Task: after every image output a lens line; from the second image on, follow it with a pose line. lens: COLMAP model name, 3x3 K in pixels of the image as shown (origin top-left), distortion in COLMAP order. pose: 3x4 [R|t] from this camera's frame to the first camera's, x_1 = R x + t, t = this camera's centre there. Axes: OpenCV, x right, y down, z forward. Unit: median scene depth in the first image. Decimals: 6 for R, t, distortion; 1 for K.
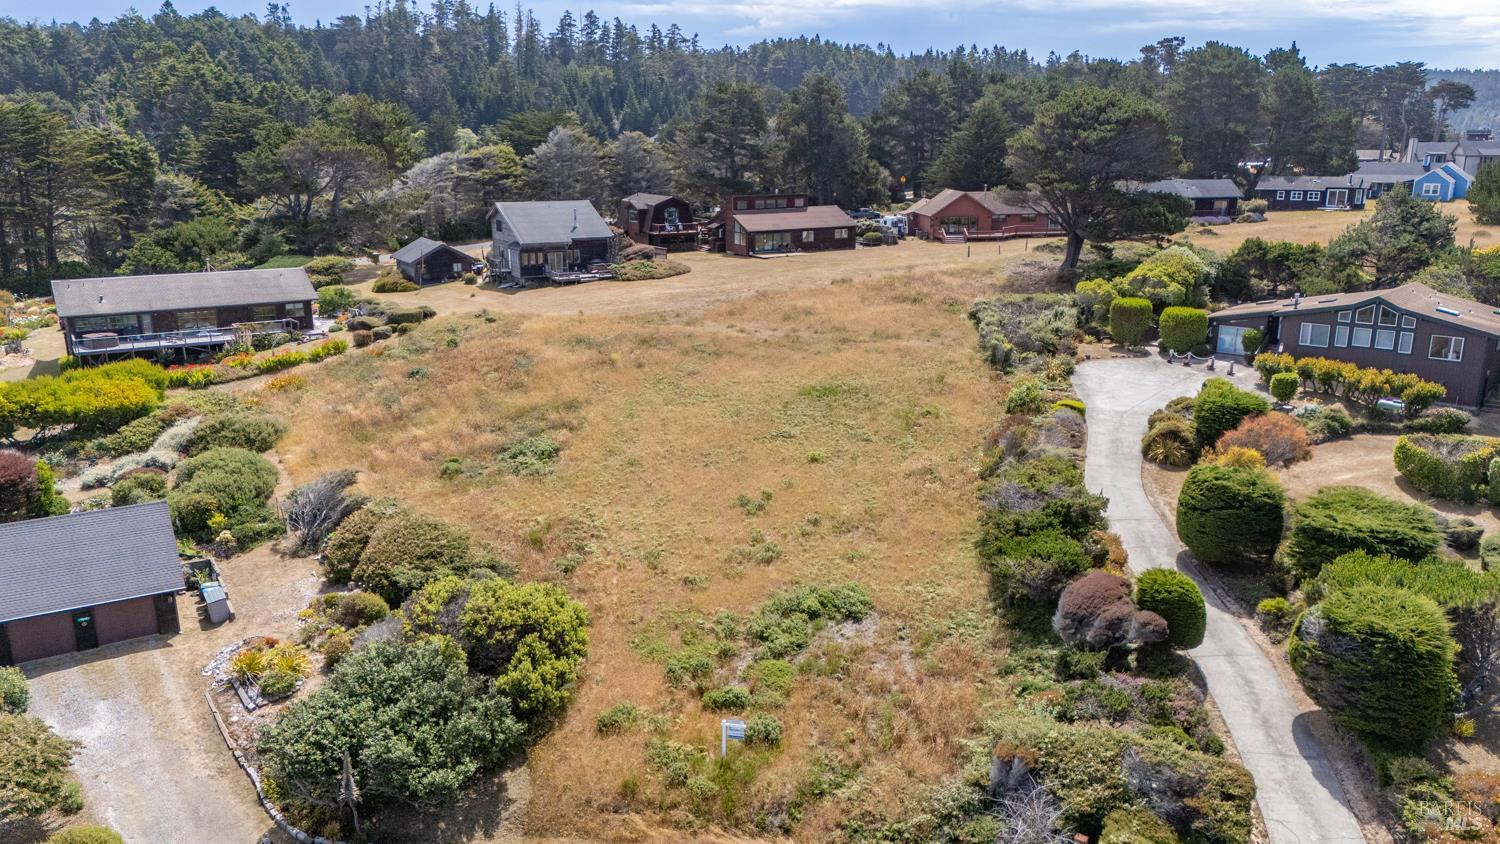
lens RADIAL K [[1147.2, 0, 750.0], [0, 1147.2, 442.8], [0, 0, 1]] dist [0.071840, -0.064956]
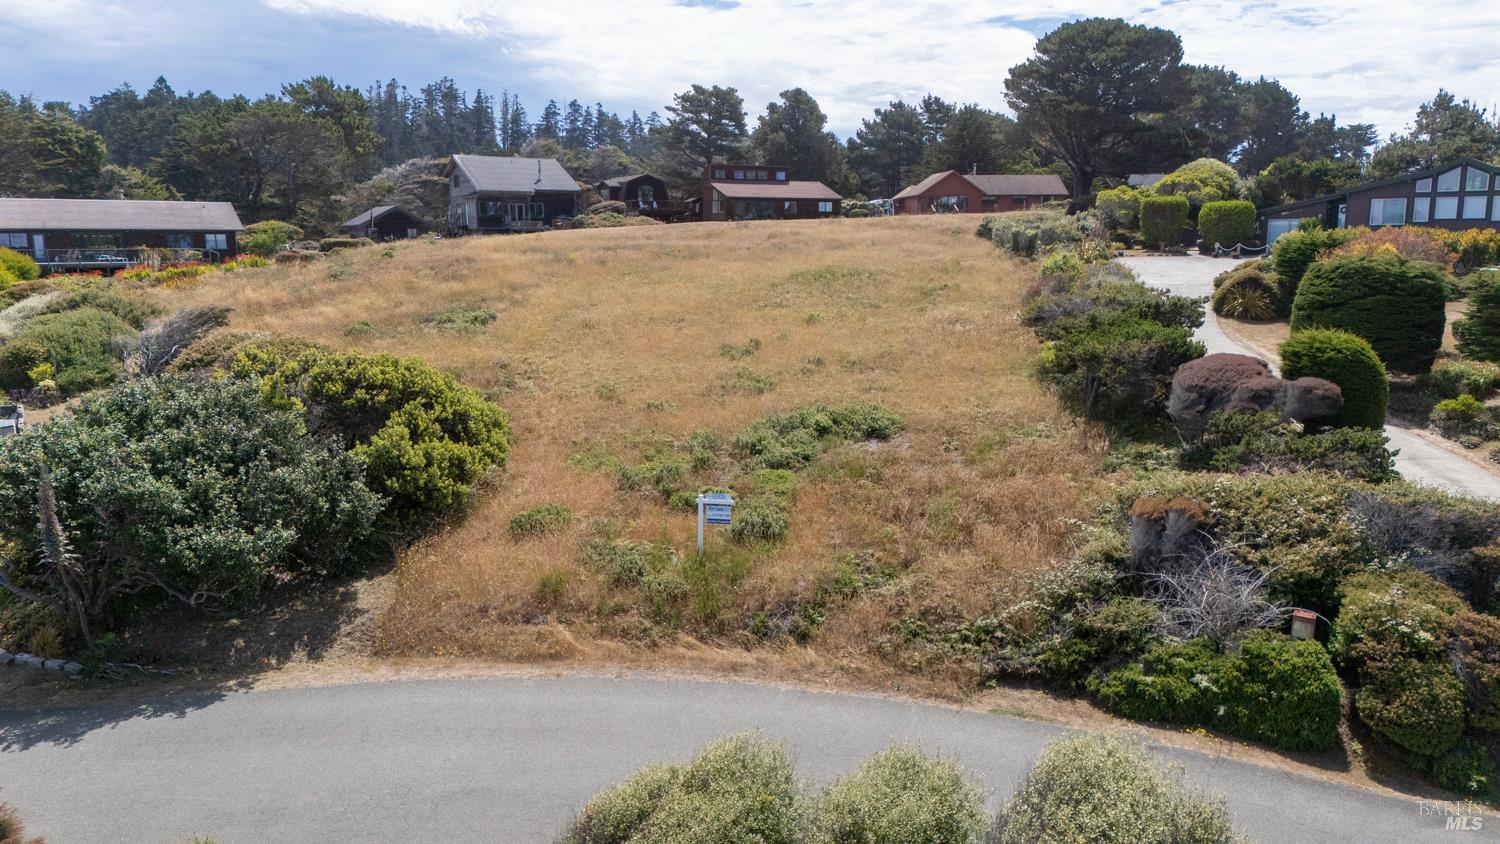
lens RADIAL K [[1092.9, 0, 750.0], [0, 1092.9, 422.0], [0, 0, 1]] dist [0.084215, -0.087331]
pose [[0.999765, -0.004362, 0.021241, -0.005237], [0.006503, 0.994786, -0.101776, 0.184156], [-0.020687, 0.101890, 0.994581, 0.267091]]
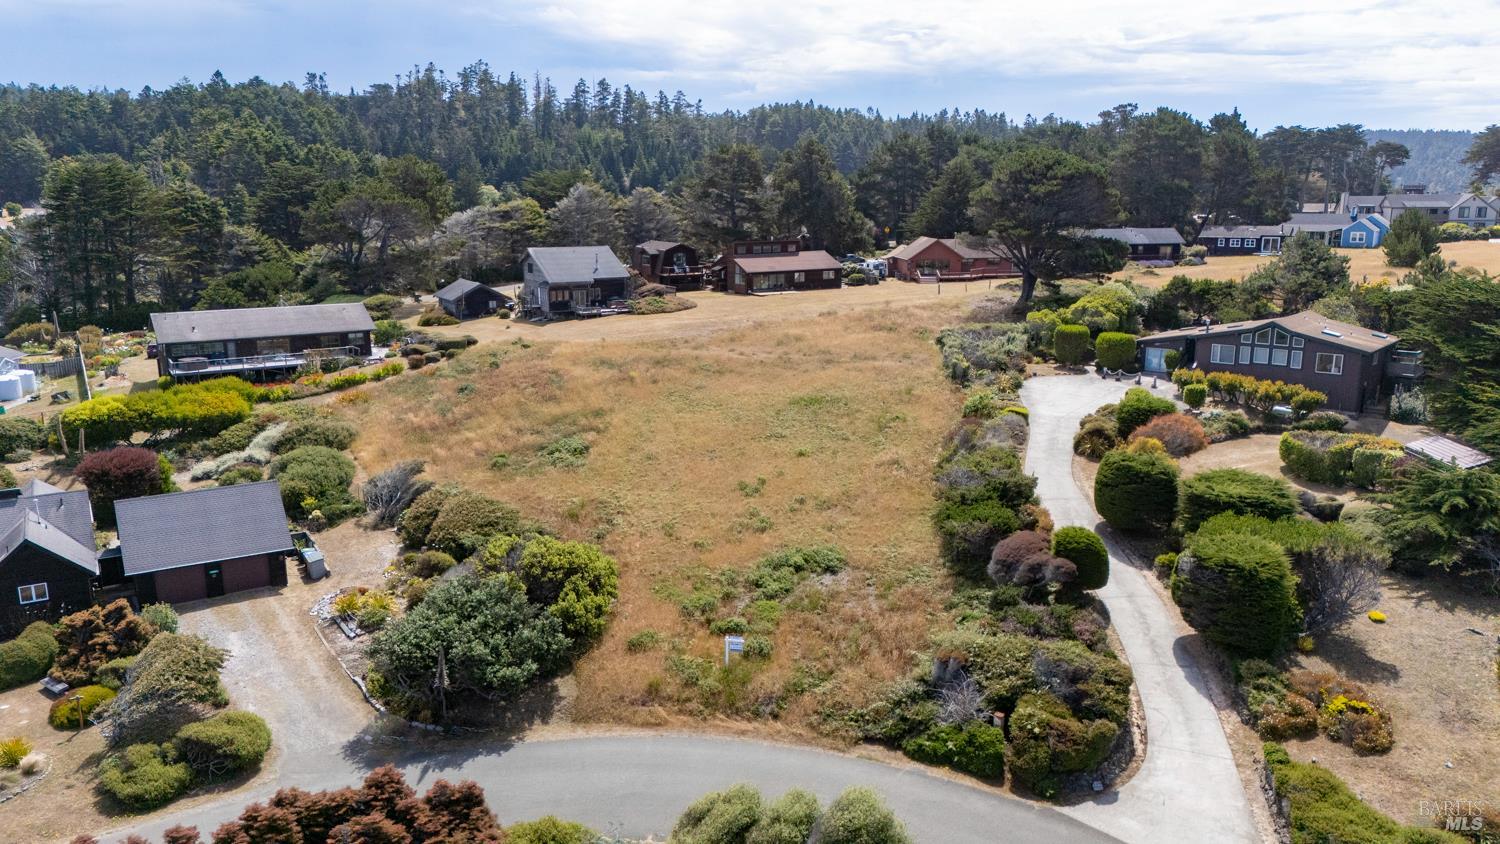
lens RADIAL K [[1092.9, 0, 750.0], [0, 1092.9, 422.0], [0, 0, 1]] dist [0.084215, -0.087331]
pose [[0.999999, -0.001696, -0.000146, 0.002541], [0.001686, 0.998558, -0.053649, 0.047144], [0.000237, 0.053649, 0.998560, -0.163349]]
